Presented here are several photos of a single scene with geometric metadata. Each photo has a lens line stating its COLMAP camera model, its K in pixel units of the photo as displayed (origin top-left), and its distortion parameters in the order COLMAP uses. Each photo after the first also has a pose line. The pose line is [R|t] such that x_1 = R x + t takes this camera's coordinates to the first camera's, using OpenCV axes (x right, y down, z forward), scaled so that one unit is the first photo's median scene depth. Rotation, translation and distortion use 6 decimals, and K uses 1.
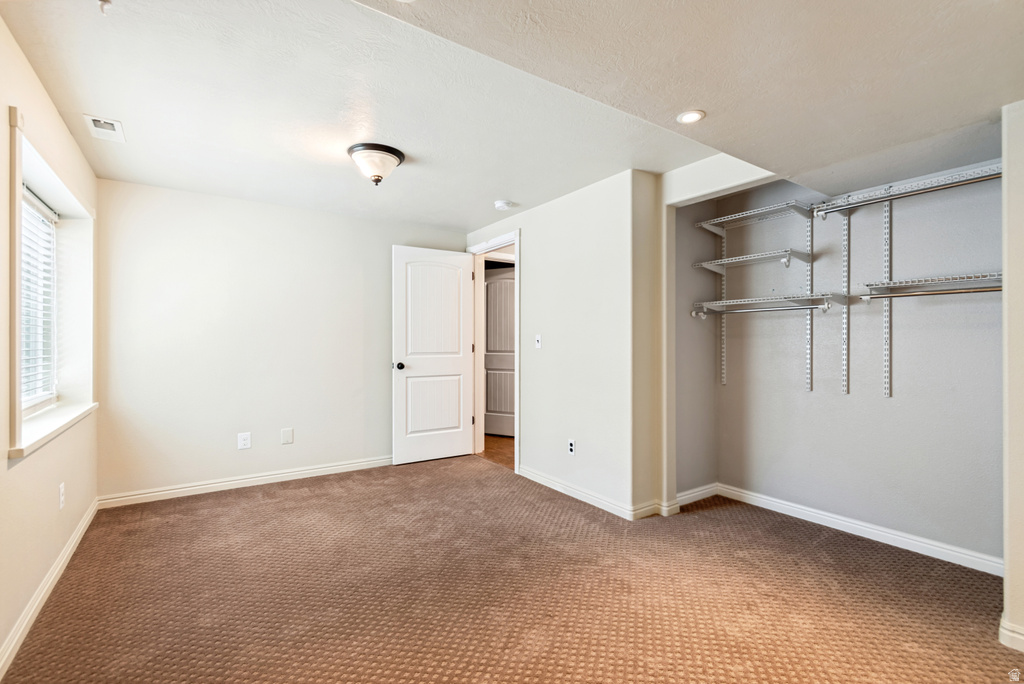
lens RADIAL K [[457.7, 0, 512.0], [0, 457.7, 342.0], [0, 0, 1]] dist [-0.001197, -0.000530]
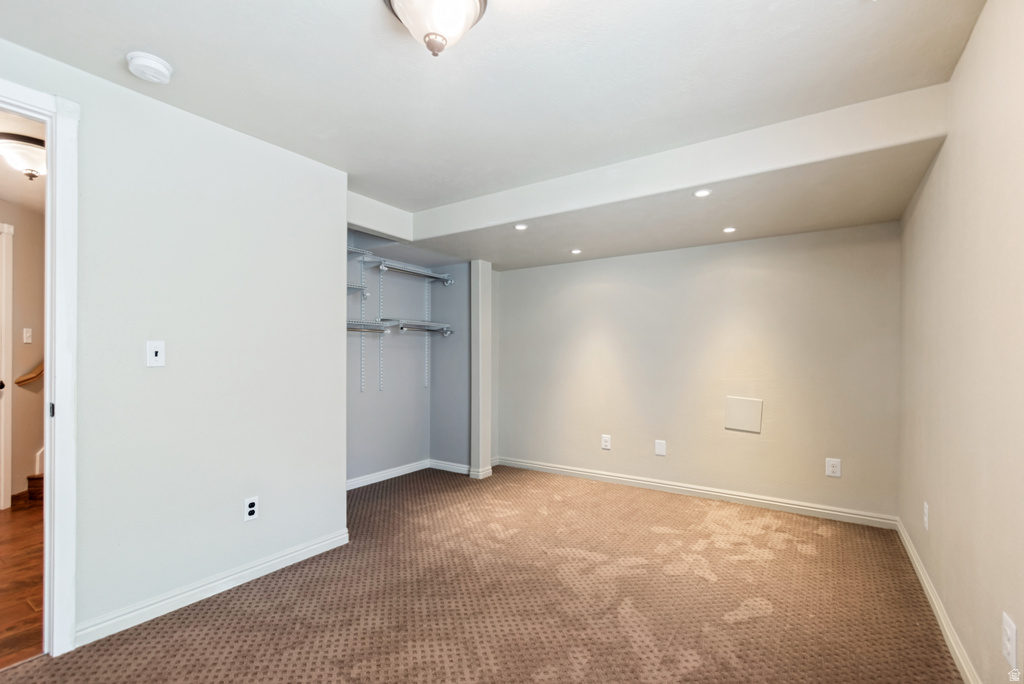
lens RADIAL K [[457.7, 0, 512.0], [0, 457.7, 342.0], [0, 0, 1]] dist [-0.001197, -0.000530]
pose [[-0.362352, 0.028504, 0.931605, -0.655267], [0.001019, 0.999544, -0.030186, 0.002826], [-0.932041, -0.009988, -0.362216, 0.892522]]
